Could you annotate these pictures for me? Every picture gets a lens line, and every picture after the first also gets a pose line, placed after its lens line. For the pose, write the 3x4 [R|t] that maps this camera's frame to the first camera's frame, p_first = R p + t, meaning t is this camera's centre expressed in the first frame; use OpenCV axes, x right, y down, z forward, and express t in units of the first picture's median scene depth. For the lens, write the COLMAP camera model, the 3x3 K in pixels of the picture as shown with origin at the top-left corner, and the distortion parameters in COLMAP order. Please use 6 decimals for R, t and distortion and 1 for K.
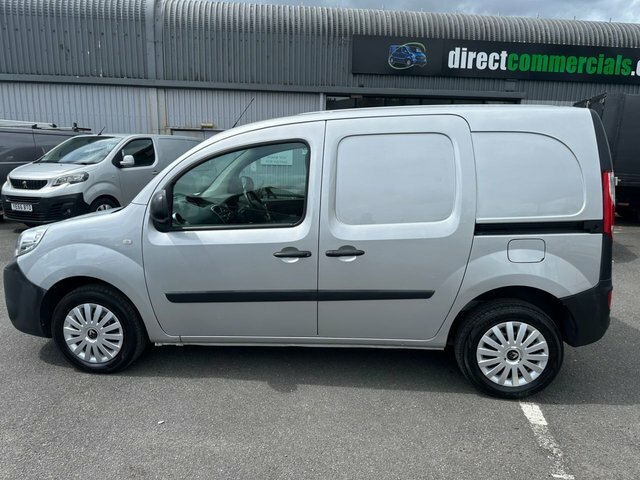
lens RADIAL K [[436.5, 0, 320.0], [0, 436.5, 240.0], [0, 0, 1]] dist [0.004884, -0.008352]
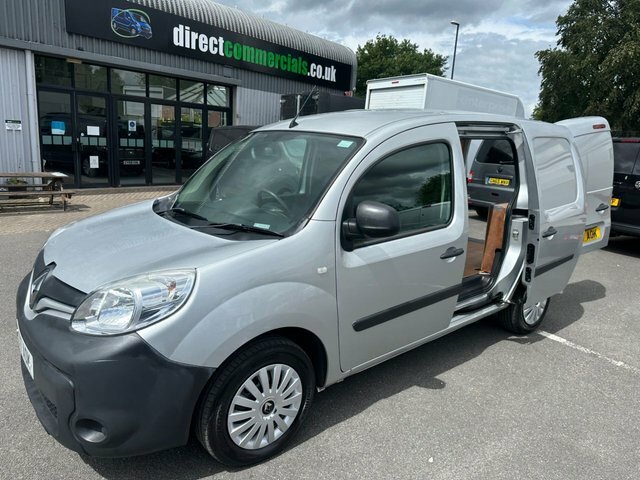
lens RADIAL K [[436.2, 0, 319.1], [0, 436.2, 238.2], [0, 0, 1]] dist [-0.002048, -0.001260]
pose [[0.723421, -0.127319, 0.678566, -0.186212], [0.095468, 0.991855, 0.084323, -0.022819], [-0.683774, 0.003781, 0.729684, 0.086455]]
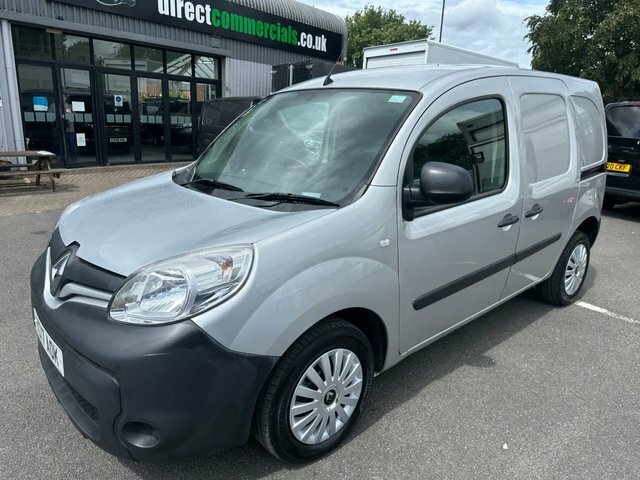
lens RADIAL K [[438.4, 0, 319.3], [0, 438.4, 234.2], [0, 0, 1]] dist [0.001833, -0.004576]
pose [[0.701069, -0.177012, 0.690774, -0.190800], [0.119098, 0.984160, 0.131321, -0.021473], [-0.703078, -0.009795, 0.711046, 0.114376]]
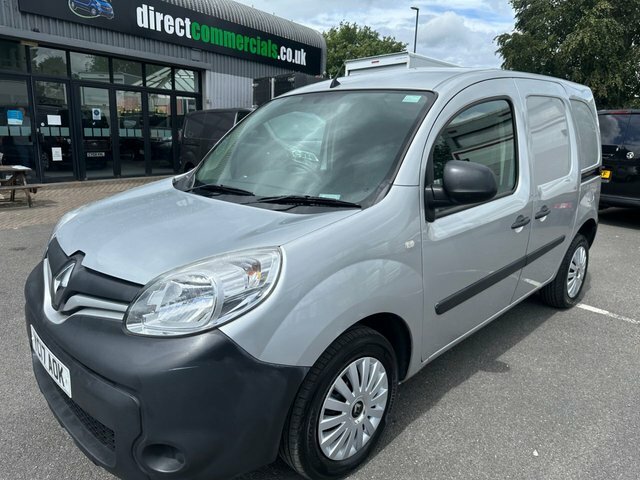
lens RADIAL K [[439.0, 0, 321.7], [0, 439.0, 234.0], [0, 0, 1]] dist [-0.001465, -0.002721]
pose [[0.660888, -0.169918, 0.730996, -0.195542], [0.134068, 0.985094, 0.107772, -0.019337], [-0.738412, 0.026778, 0.673818, 0.127470]]
